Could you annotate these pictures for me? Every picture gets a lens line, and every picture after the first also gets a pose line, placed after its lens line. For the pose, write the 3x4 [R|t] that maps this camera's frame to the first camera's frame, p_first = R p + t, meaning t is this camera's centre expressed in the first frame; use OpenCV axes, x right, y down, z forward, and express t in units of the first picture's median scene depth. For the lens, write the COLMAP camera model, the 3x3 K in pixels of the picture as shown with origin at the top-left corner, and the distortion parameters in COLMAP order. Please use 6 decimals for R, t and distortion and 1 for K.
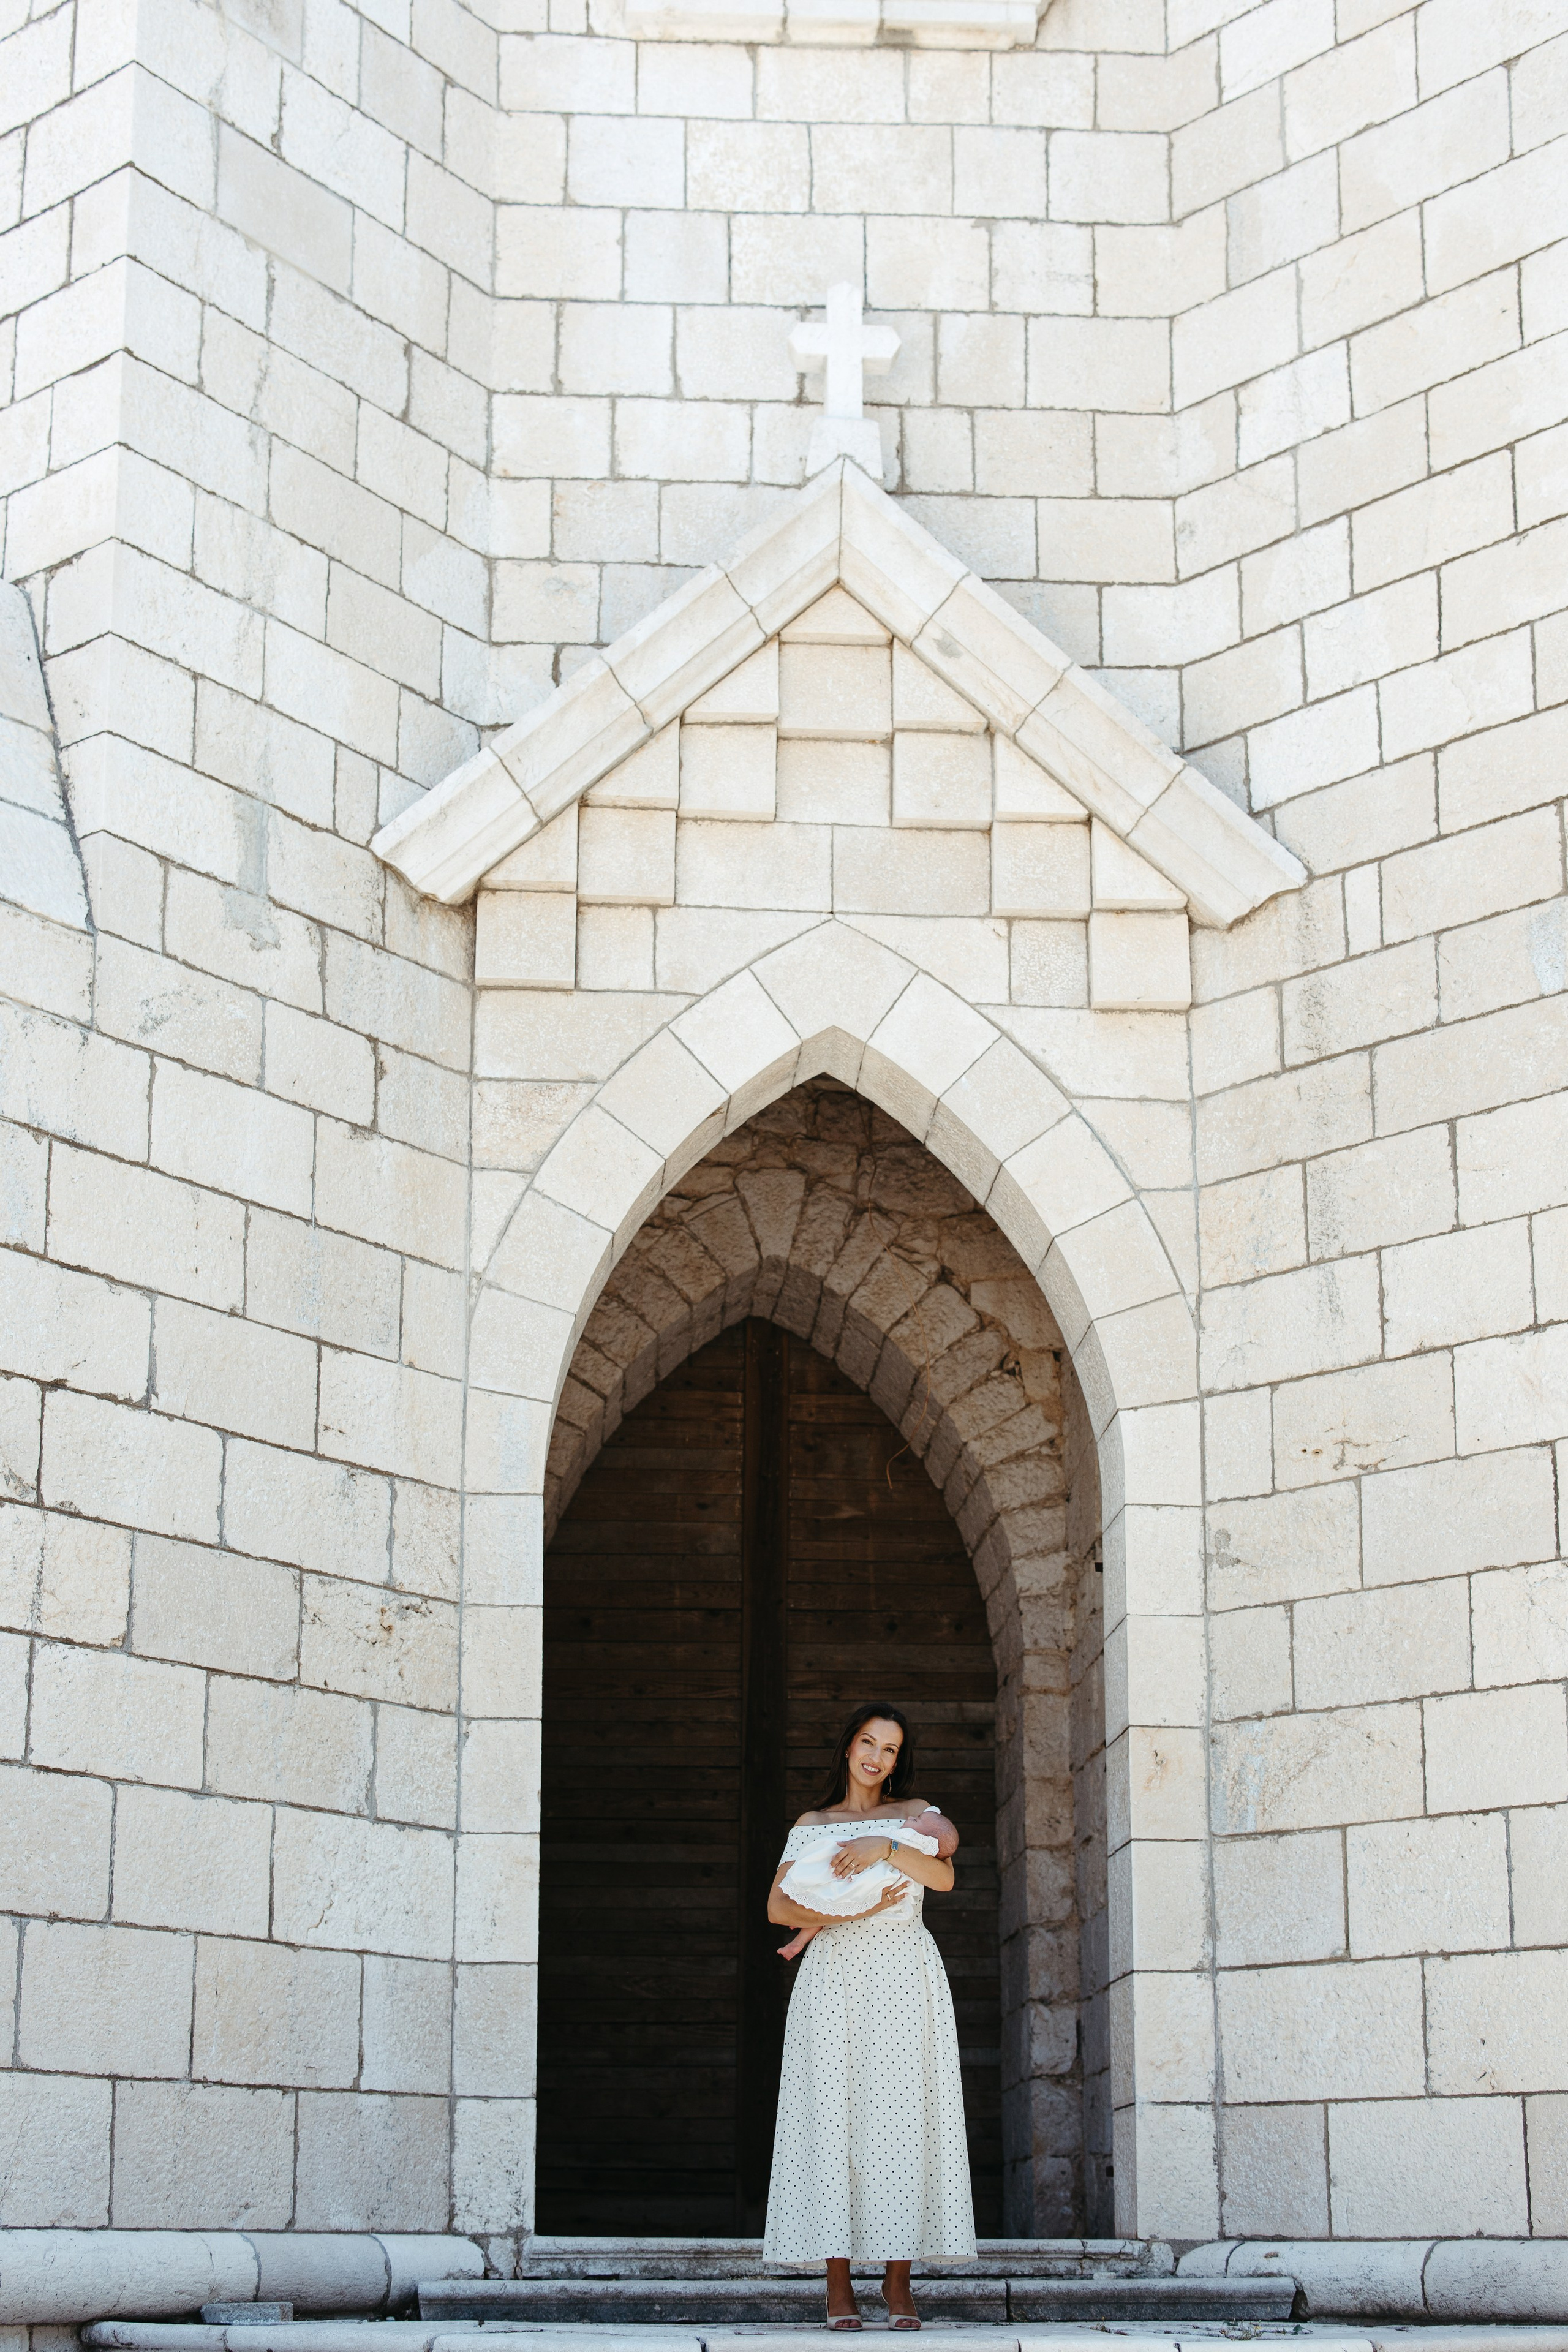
lens RADIAL K [[4645.7, 0, 780.8], [0, 4645.7, 1192.2], [0, 0, 1]] dist [0.021808, 0.000000]
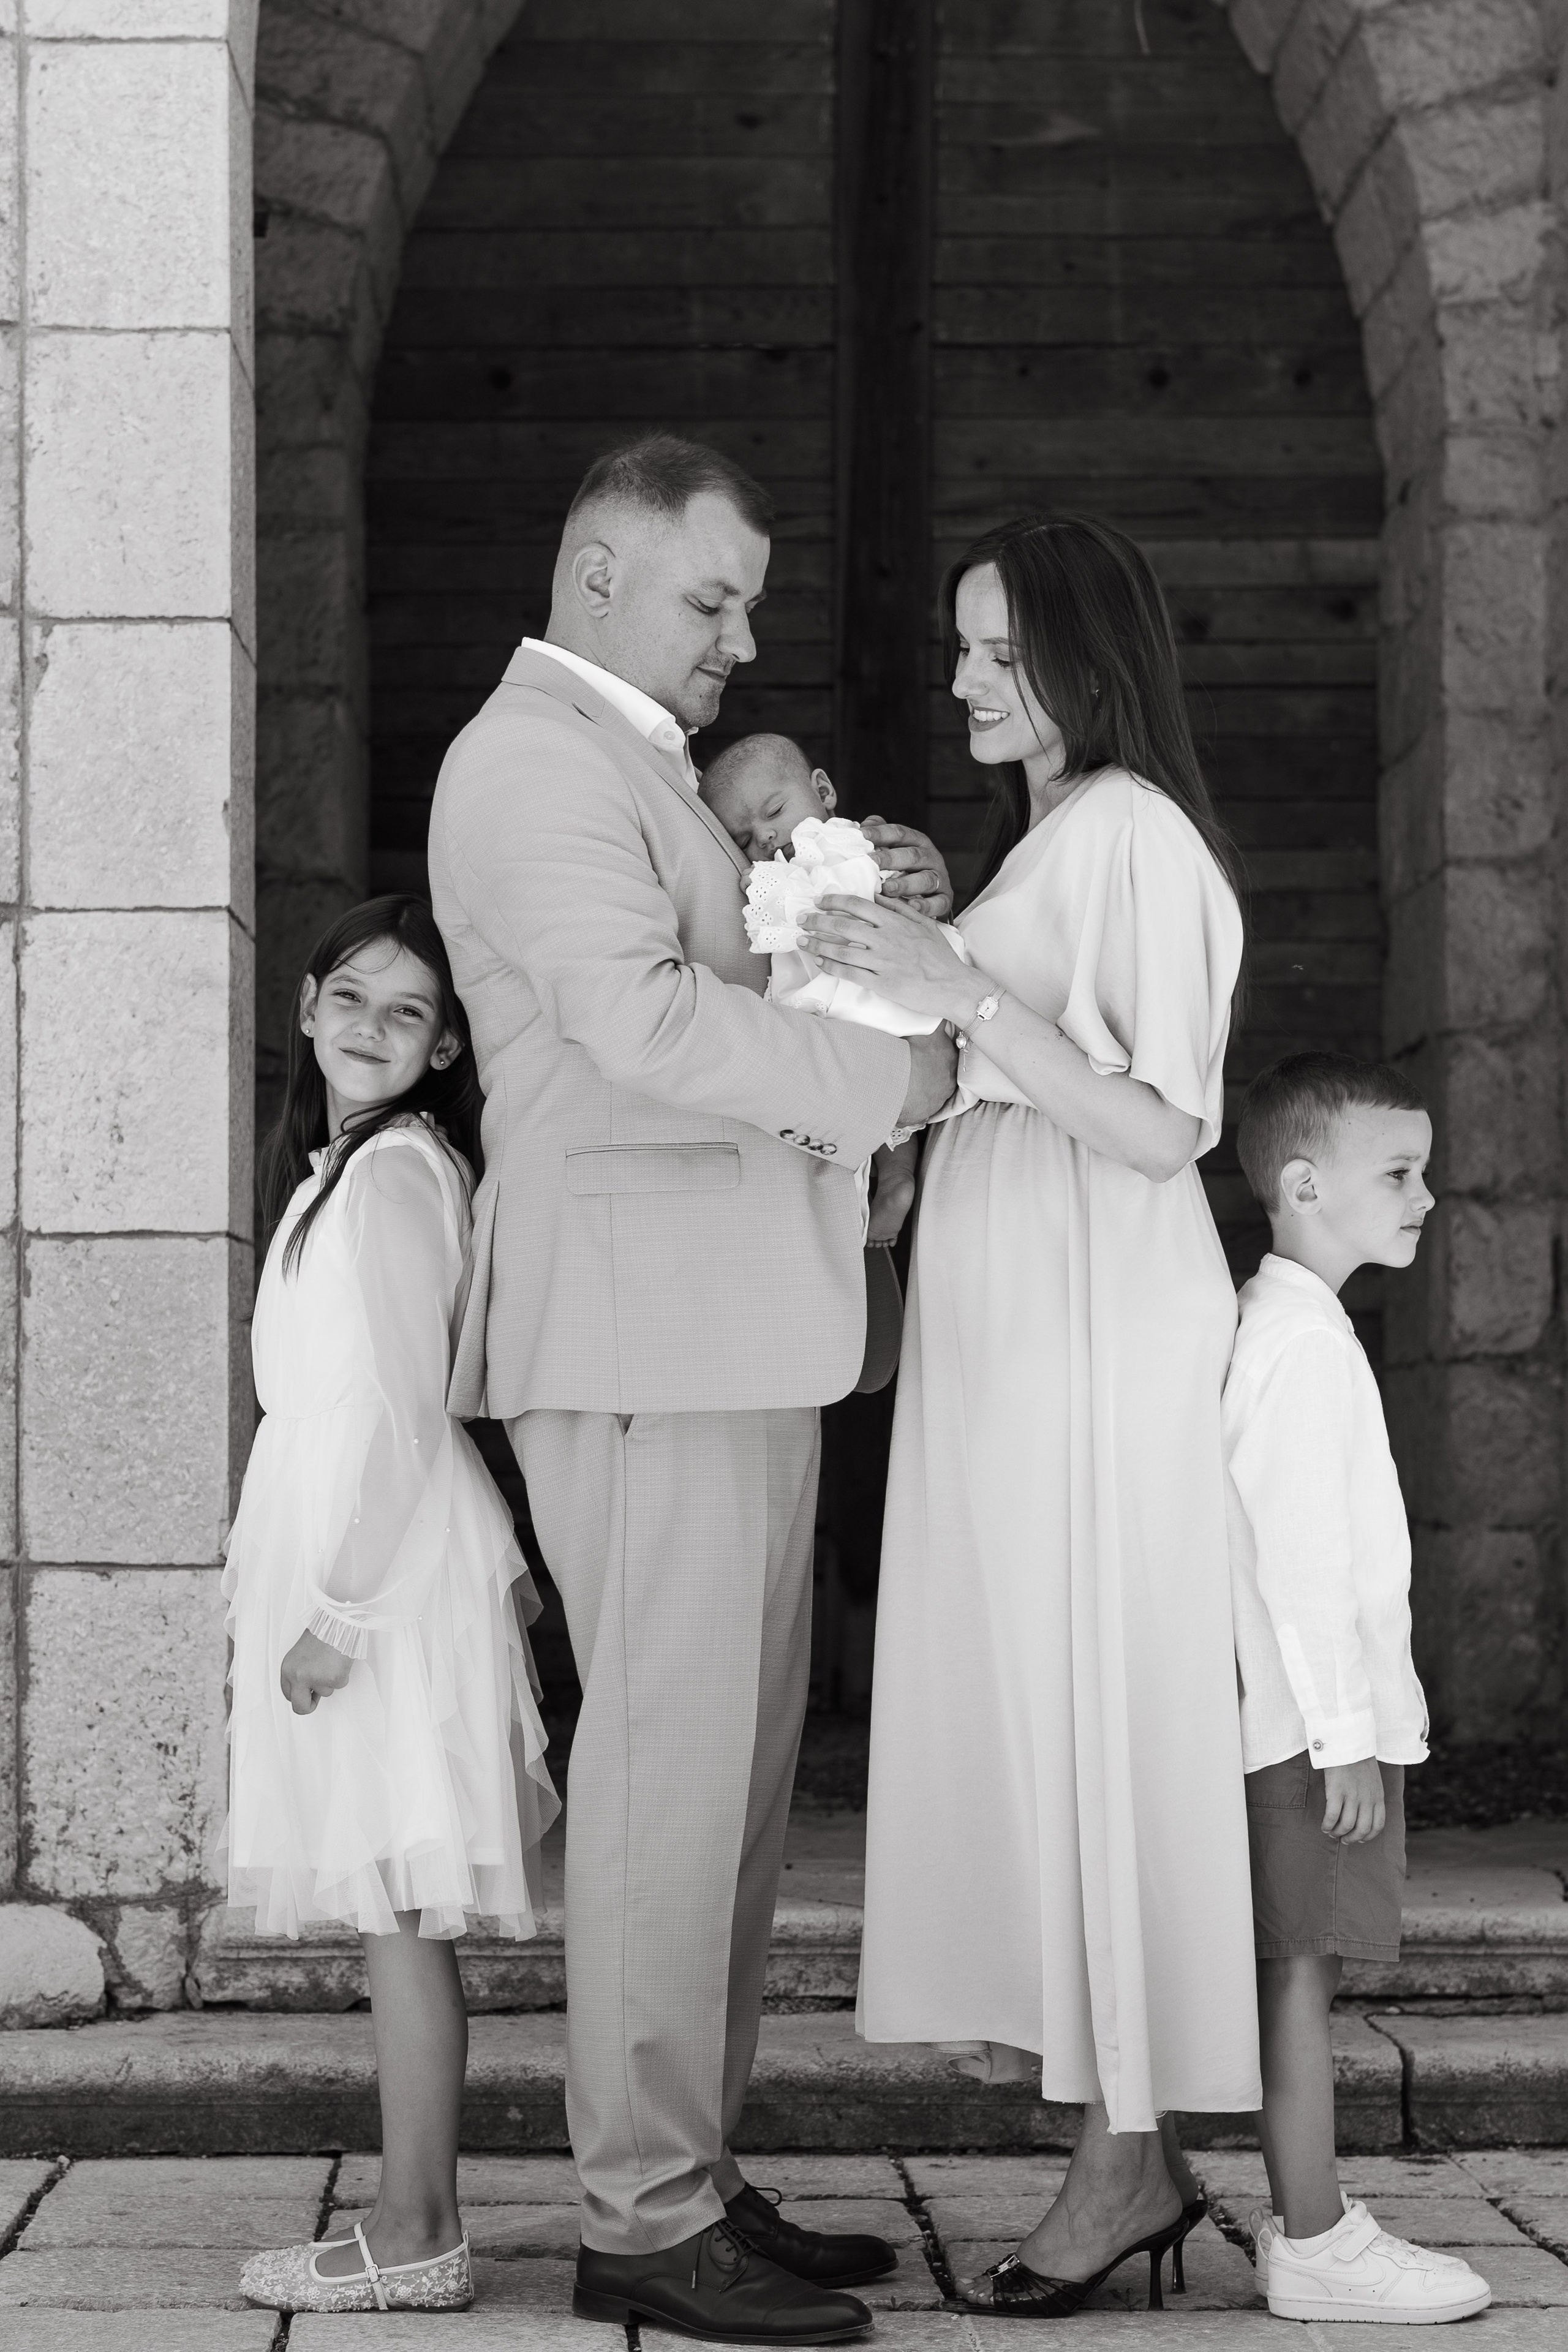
lens RADIAL K [[4645.7, 0, 808.5], [0, 4645.7, 1199.7], [0, 0, 1]] dist [0.021808, 0.000000]
pose [[0.997430, -0.002029, -0.071618, 0.022720], [0.020547, 0.965713, 0.258797, 0.053056], [0.068638, -0.259604, 0.963273, 0.541392]]
